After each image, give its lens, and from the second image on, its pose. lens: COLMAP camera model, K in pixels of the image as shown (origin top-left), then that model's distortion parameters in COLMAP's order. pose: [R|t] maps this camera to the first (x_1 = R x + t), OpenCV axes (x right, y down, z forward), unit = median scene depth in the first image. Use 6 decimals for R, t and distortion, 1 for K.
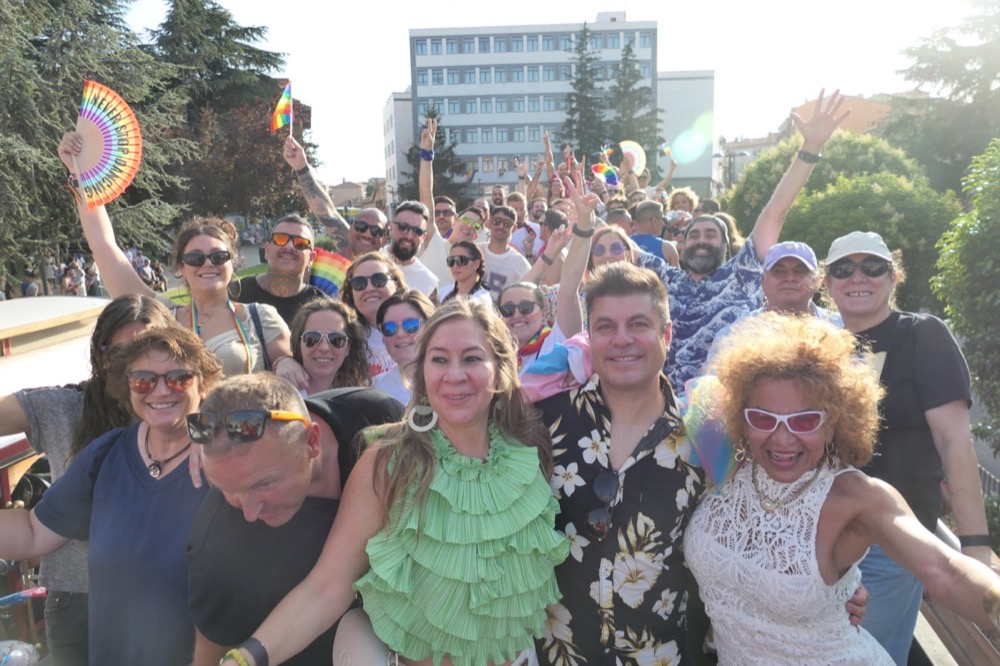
lens RADIAL K [[703.8, 0, 500.0], [0, 703.8, 333.0], [0, 0, 1]] dist [-0.006026, -0.003869]
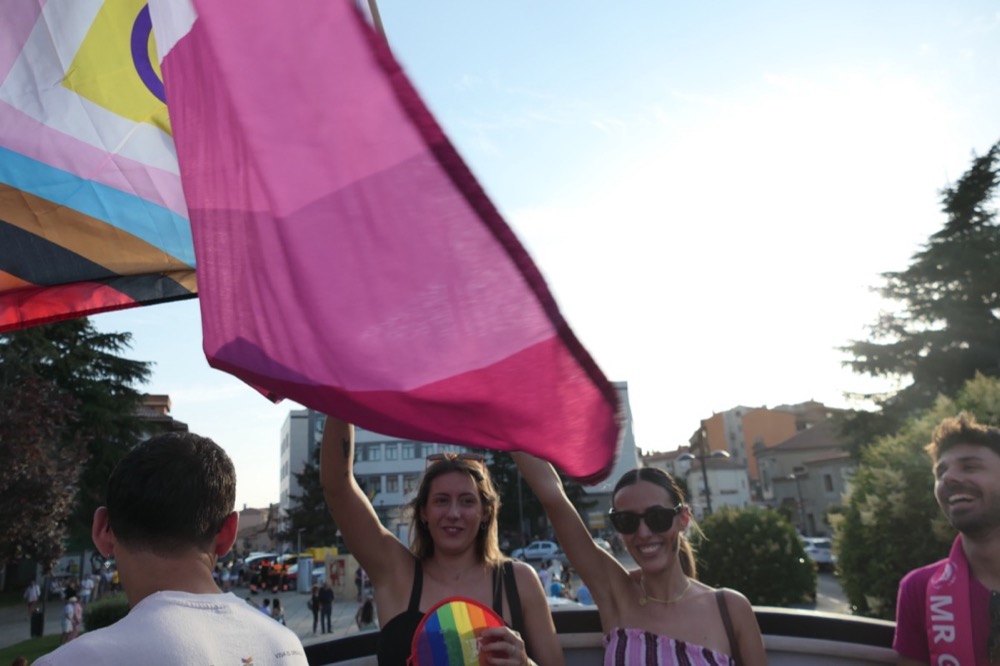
lens RADIAL K [[698.0, 0, 500.0], [0, 698.0, 333.0], [0, 0, 1]] dist [-0.010258, -0.001725]
pose [[0.992739, -0.002325, 0.120263, 0.012873], [0.054350, 0.900599, -0.431240, -0.026136], [-0.107307, 0.434645, 0.894186, 0.122549]]
